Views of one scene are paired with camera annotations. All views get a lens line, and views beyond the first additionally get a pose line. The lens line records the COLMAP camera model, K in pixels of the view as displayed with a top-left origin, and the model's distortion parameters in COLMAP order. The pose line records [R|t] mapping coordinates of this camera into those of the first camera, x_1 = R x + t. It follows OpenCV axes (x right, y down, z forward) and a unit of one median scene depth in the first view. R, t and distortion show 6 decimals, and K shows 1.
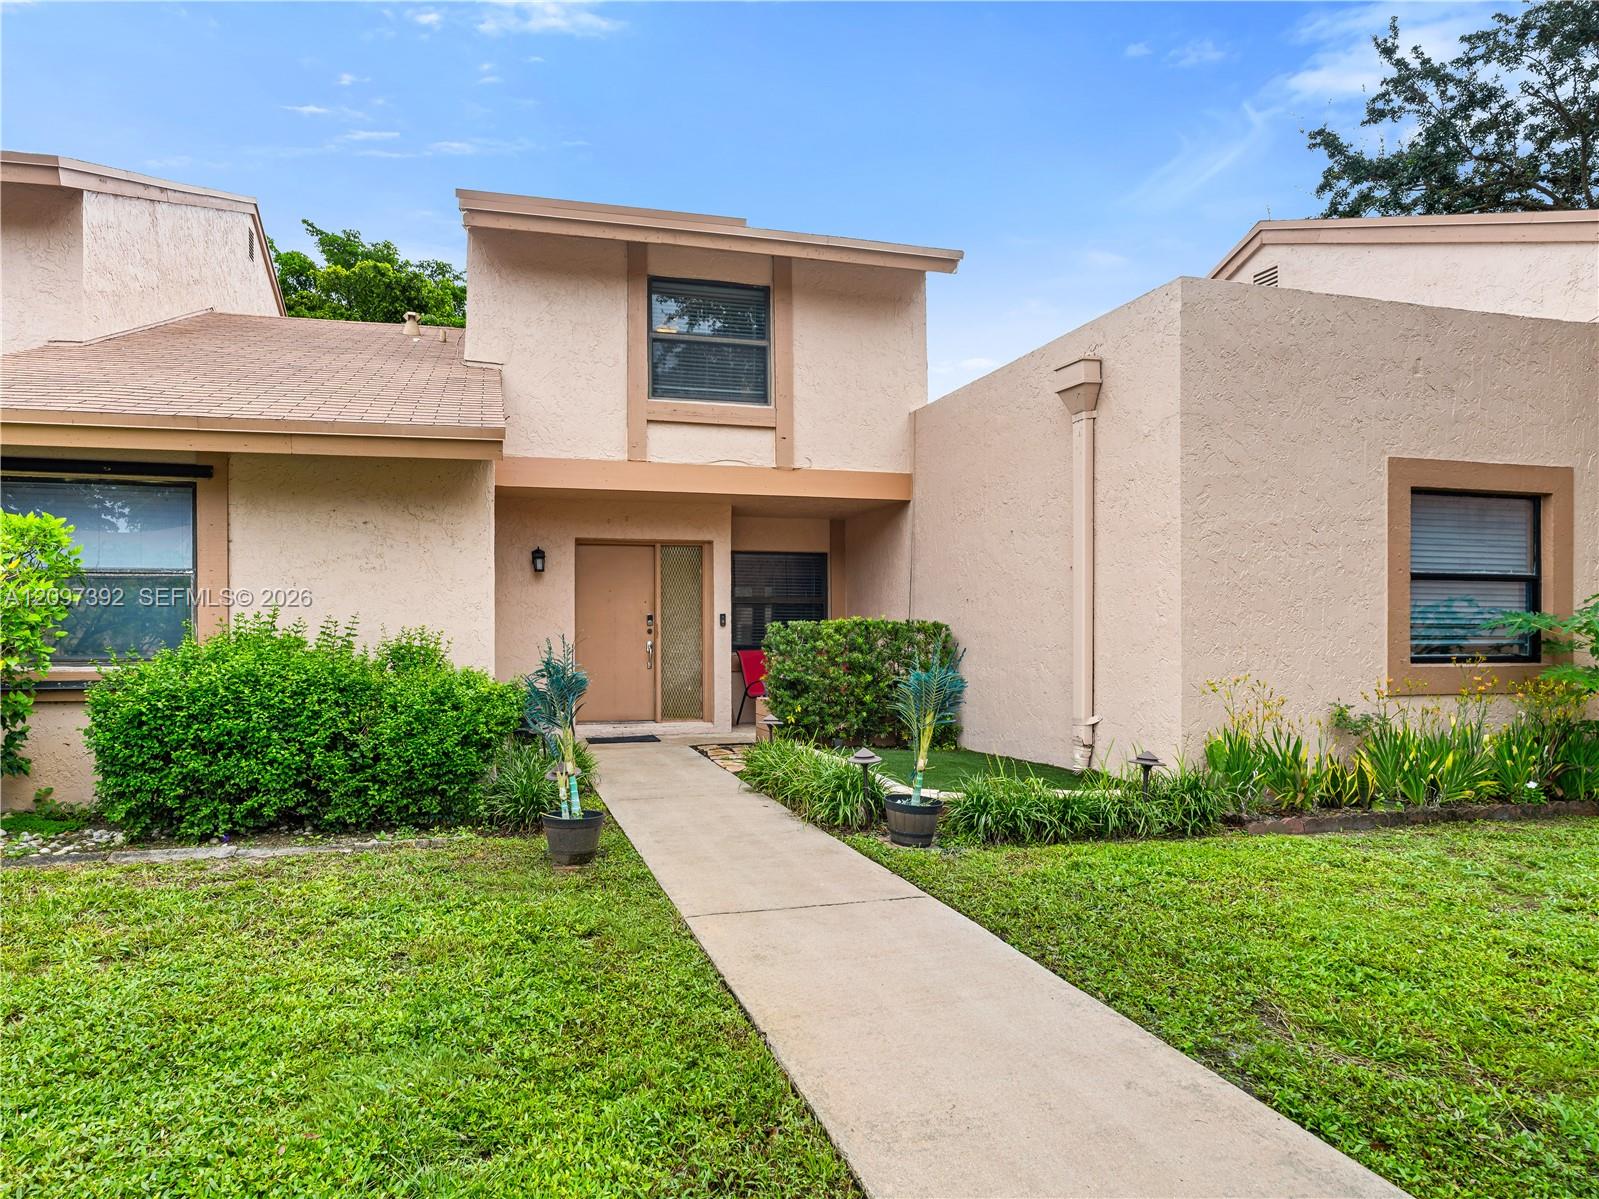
lens RADIAL K [[844.3, 0, 799.6], [0, 844.3, 606.1], [0, 0, 1]] dist [-0.005851, 0.001118]
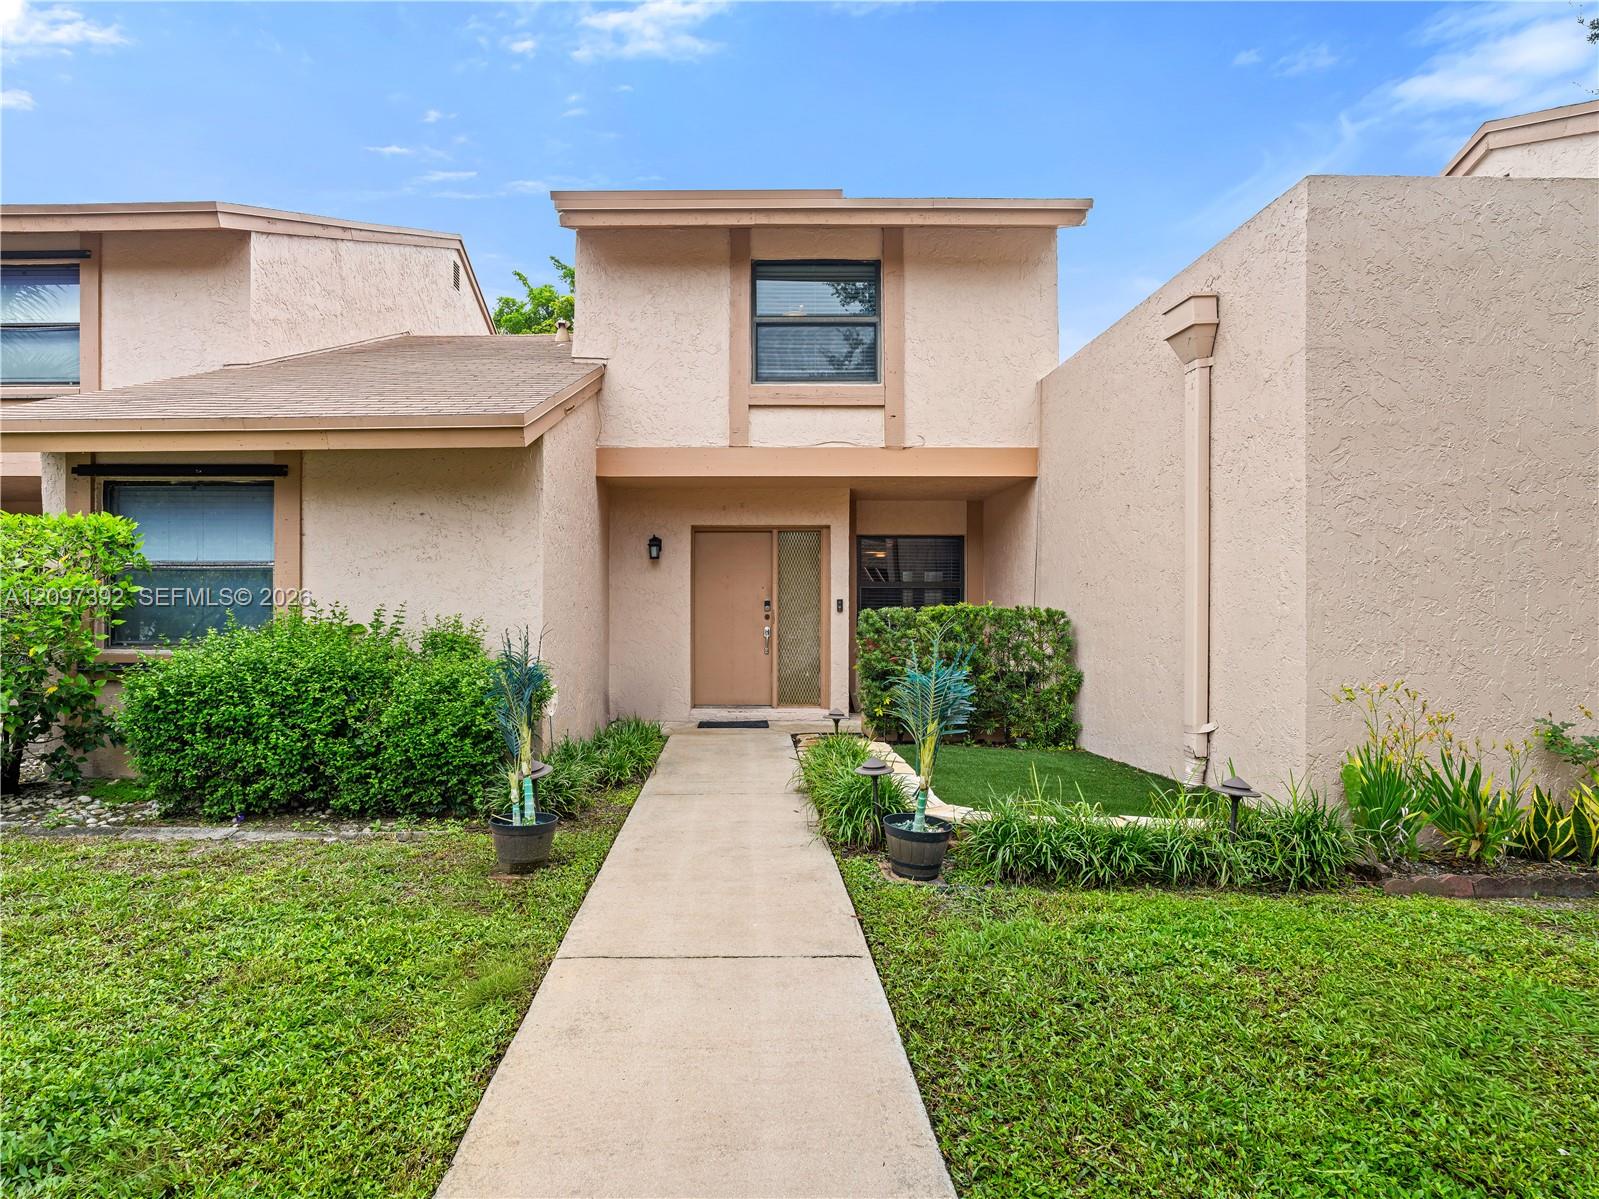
lens RADIAL K [[804.0, 0, 799.3], [0, 804.0, 593.6], [0, 0, 1]] dist [-0.006563, 0.000838]
pose [[0.969651, -0.002961, -0.244475, 0.164011], [0.004137, 0.999982, 0.004298, -0.003320], [0.244457, -0.005179, 0.969646, 0.143367]]
